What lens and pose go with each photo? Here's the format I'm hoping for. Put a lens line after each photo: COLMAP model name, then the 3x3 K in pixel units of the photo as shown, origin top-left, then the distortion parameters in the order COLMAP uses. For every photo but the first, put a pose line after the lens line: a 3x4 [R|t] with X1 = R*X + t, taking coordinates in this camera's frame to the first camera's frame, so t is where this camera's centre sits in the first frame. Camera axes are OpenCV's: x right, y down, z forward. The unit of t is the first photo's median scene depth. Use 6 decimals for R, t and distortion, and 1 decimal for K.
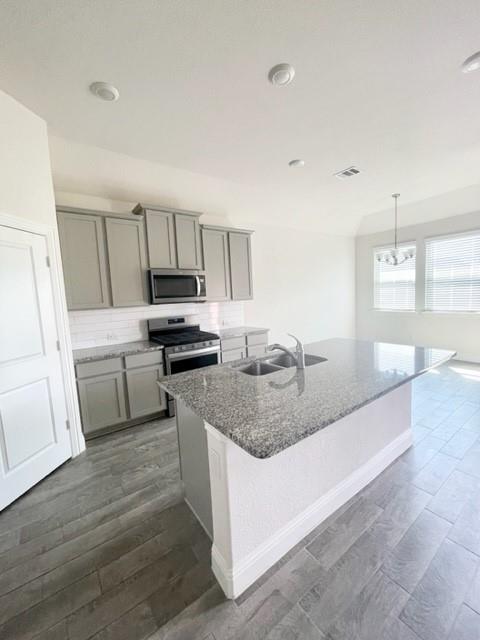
lens RADIAL K [[260.2, 0, 240.0], [0, 260.2, 320.0], [0, 0, 1]] dist [-0.010314, -0.000066]
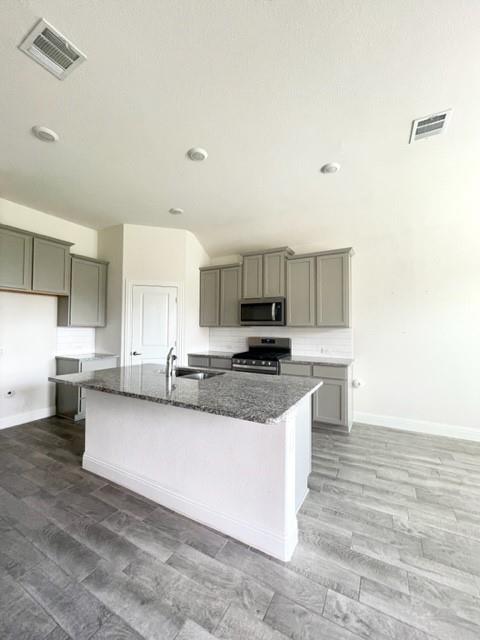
lens RADIAL K [[260.2, 0, 240.0], [0, 260.2, 320.0], [0, 0, 1]] dist [-0.010314, -0.000066]
pose [[0.421694, 0.022601, -0.906456, 0.860550], [-0.105110, 0.994168, -0.024111, -0.056319], [0.900625, 0.105445, 0.421610, 0.423650]]
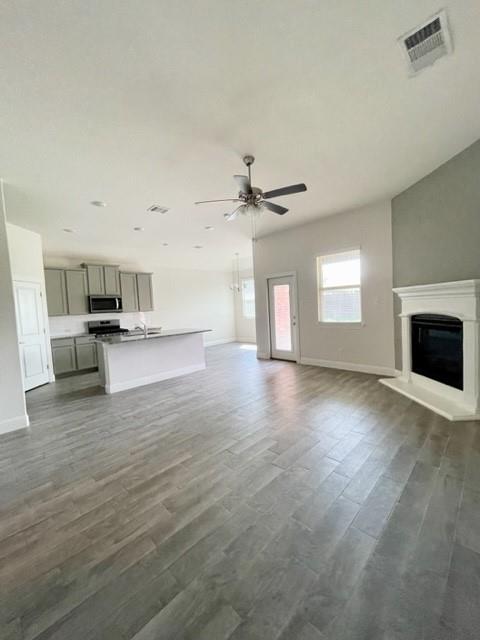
lens RADIAL K [[260.2, 0, 240.0], [0, 260.2, 320.0], [0, 0, 1]] dist [-0.010314, -0.000066]
pose [[0.985674, -0.009228, 0.168409, 0.429523], [0.017087, 0.998828, -0.045280, 0.095351], [-0.167794, 0.047509, 0.984677, -1.078808]]
